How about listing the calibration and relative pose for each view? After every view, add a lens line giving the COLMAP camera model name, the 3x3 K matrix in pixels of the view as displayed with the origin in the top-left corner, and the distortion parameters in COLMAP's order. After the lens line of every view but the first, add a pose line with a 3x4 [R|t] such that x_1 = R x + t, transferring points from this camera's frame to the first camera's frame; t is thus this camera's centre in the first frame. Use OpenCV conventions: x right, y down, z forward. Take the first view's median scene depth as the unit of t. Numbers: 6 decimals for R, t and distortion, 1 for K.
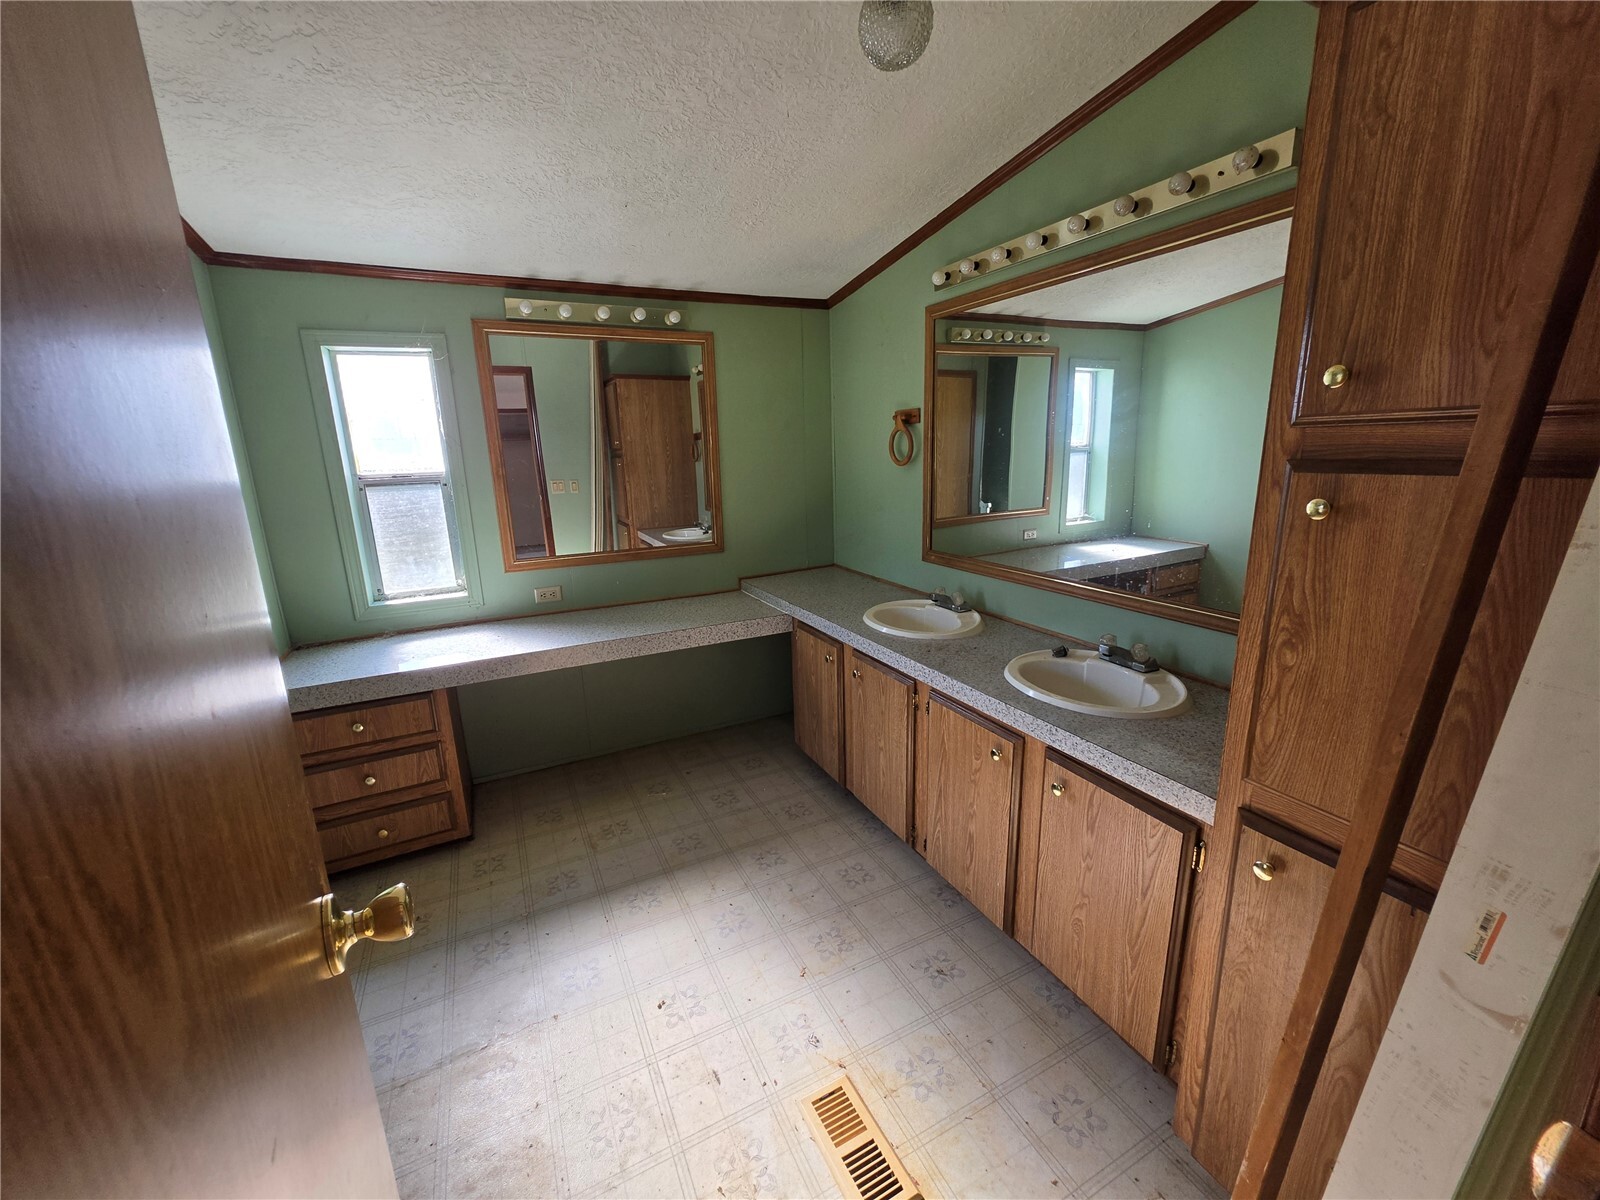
lens RADIAL K [[639.6, 0, 797.6], [0, 639.6, 595.3], [0, 0, 1]] dist [-0.003689, 0.001485]
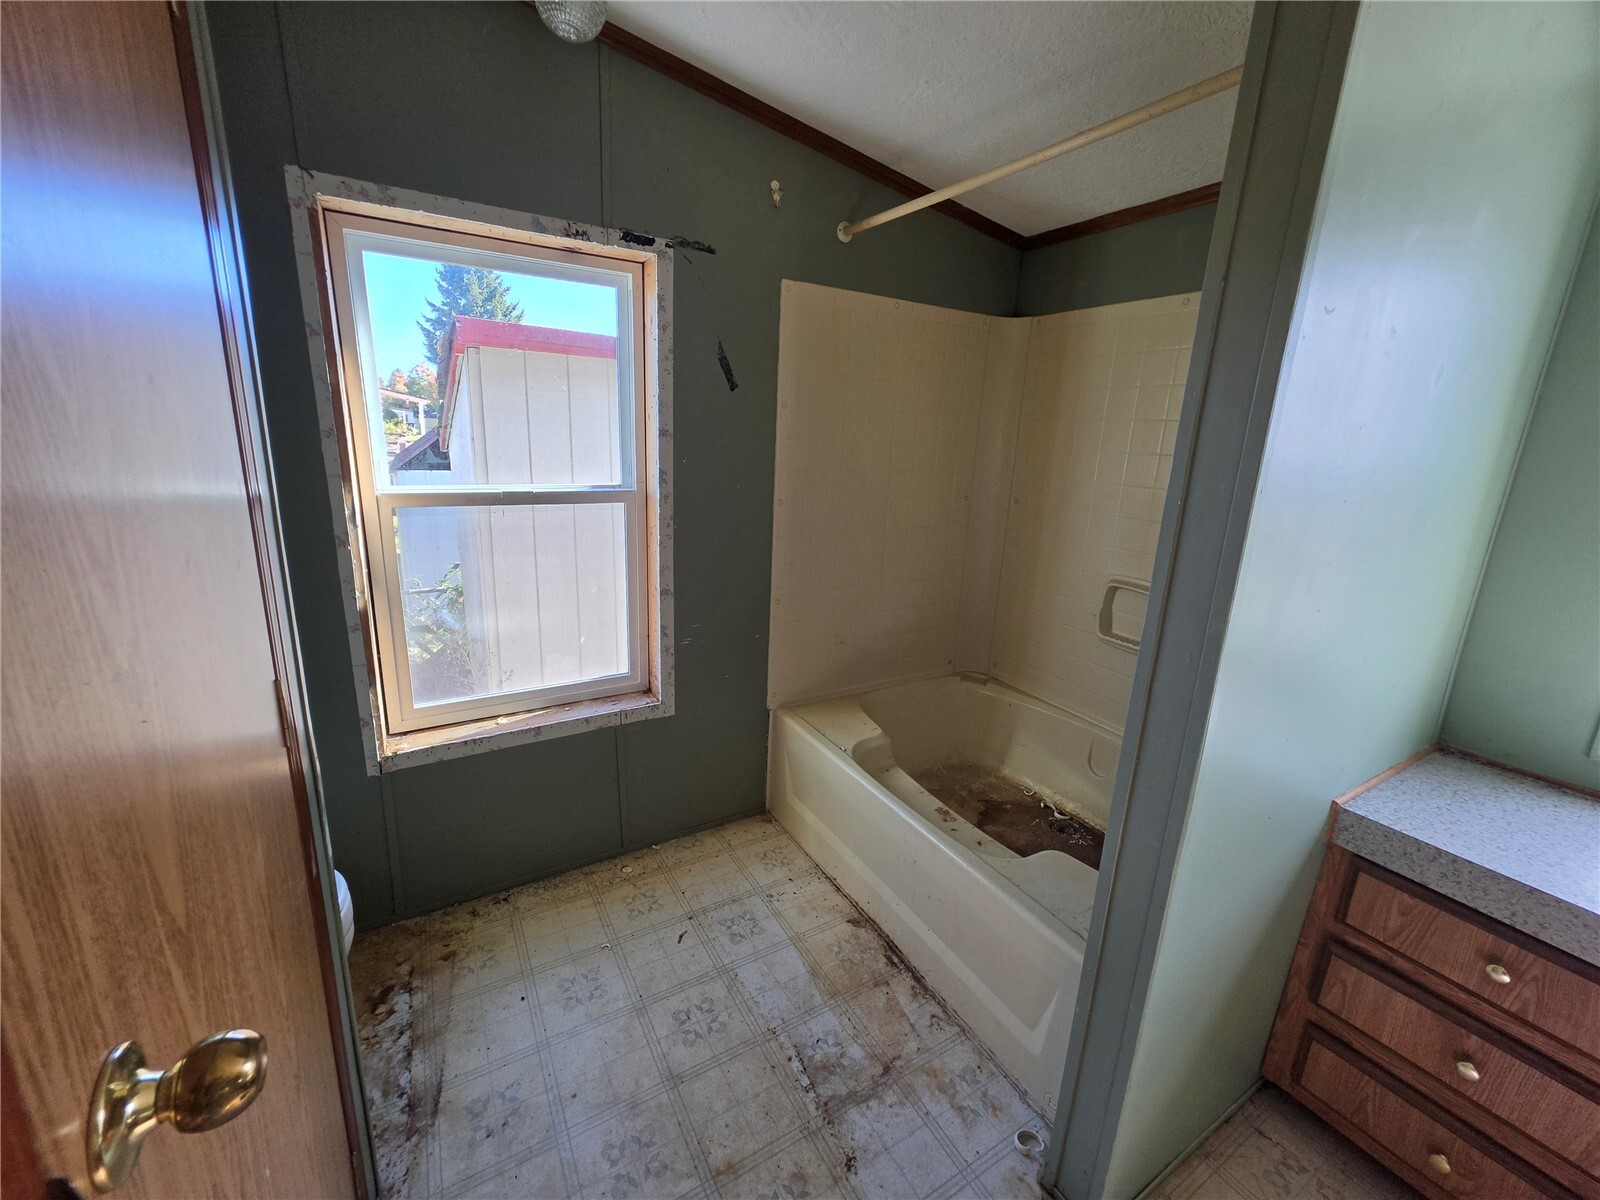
lens RADIAL K [[639.6, 0, 794.8], [0, 639.6, 591.2], [0, 0, 1]] dist [-0.003689, 0.001485]
pose [[0.068984, 0.271818, -0.959873, -0.358360], [-0.267495, 0.931972, 0.244692, -0.054266], [0.961087, 0.239881, 0.137001, 0.357711]]
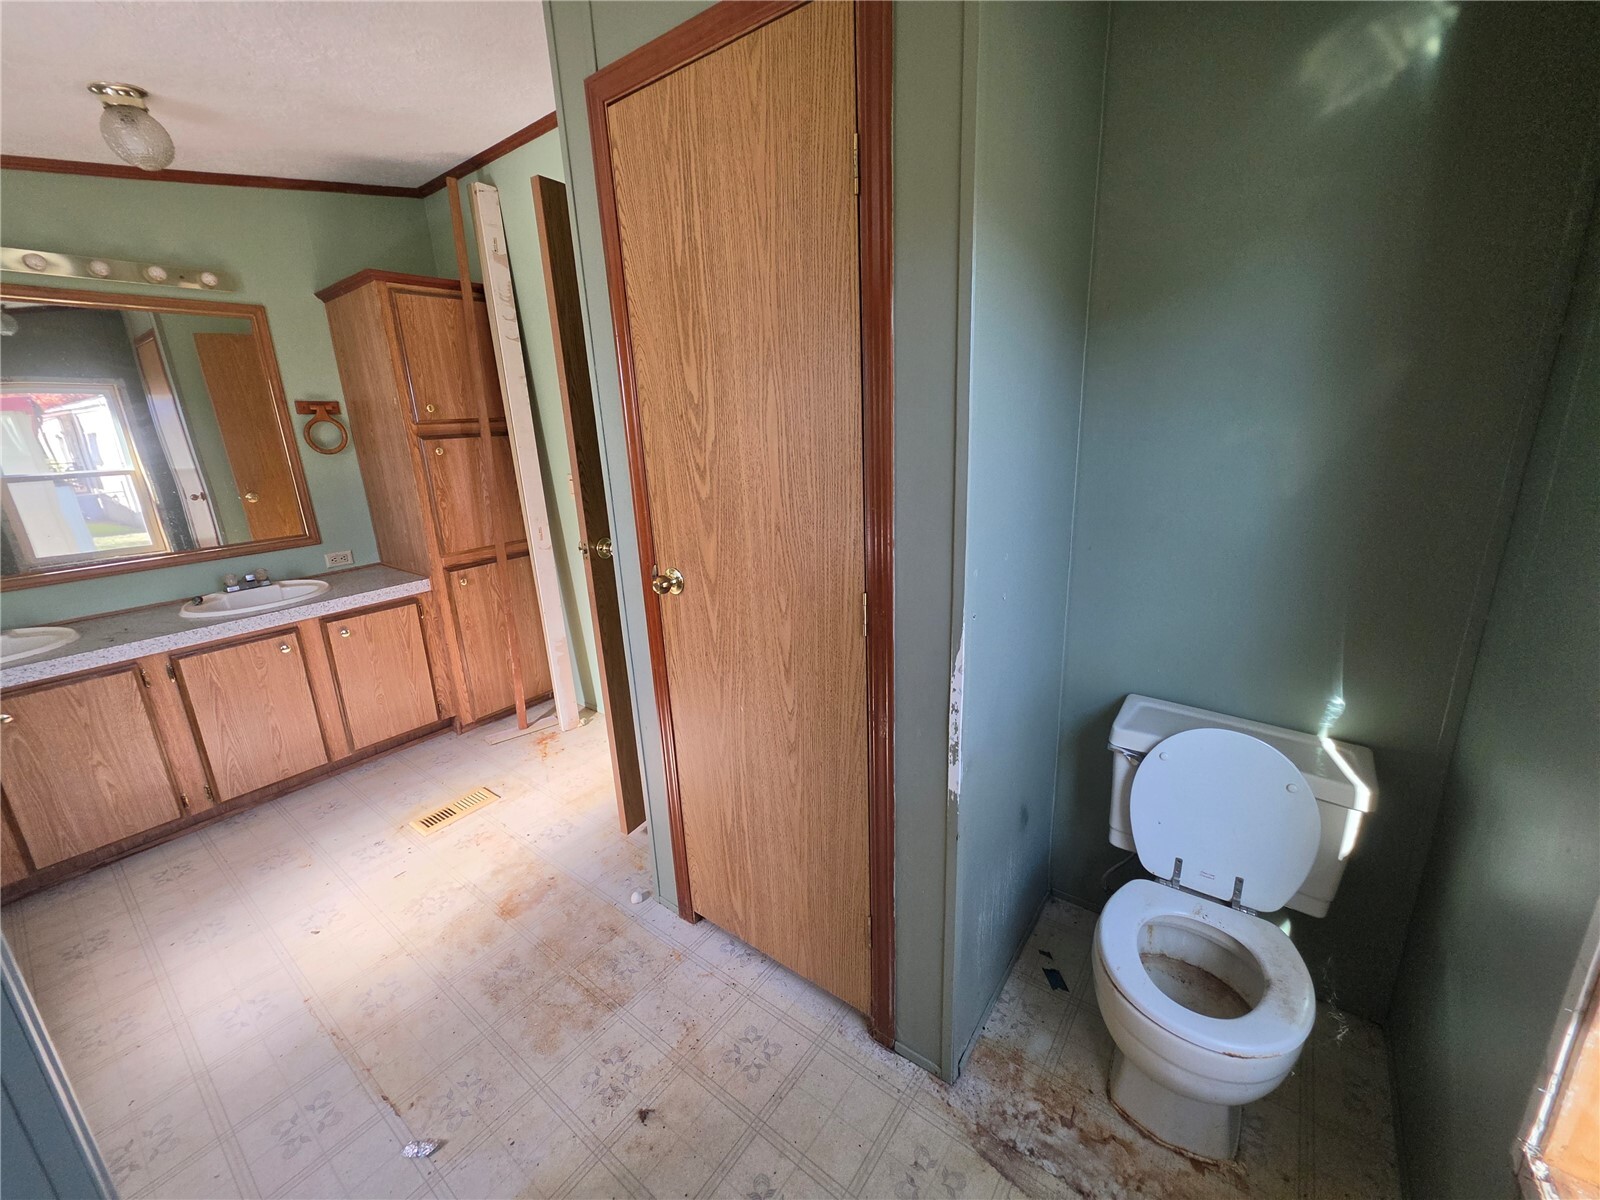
lens RADIAL K [[639.6, 0, 796.6], [0, 639.6, 594.3], [0, 0, 1]] dist [-0.003689, 0.001485]
pose [[-0.445182, -0.199468, 0.872941, -1.258202], [0.255236, 0.906165, 0.337224, -0.050095], [-0.858293, 0.372932, -0.352497, 0.395035]]
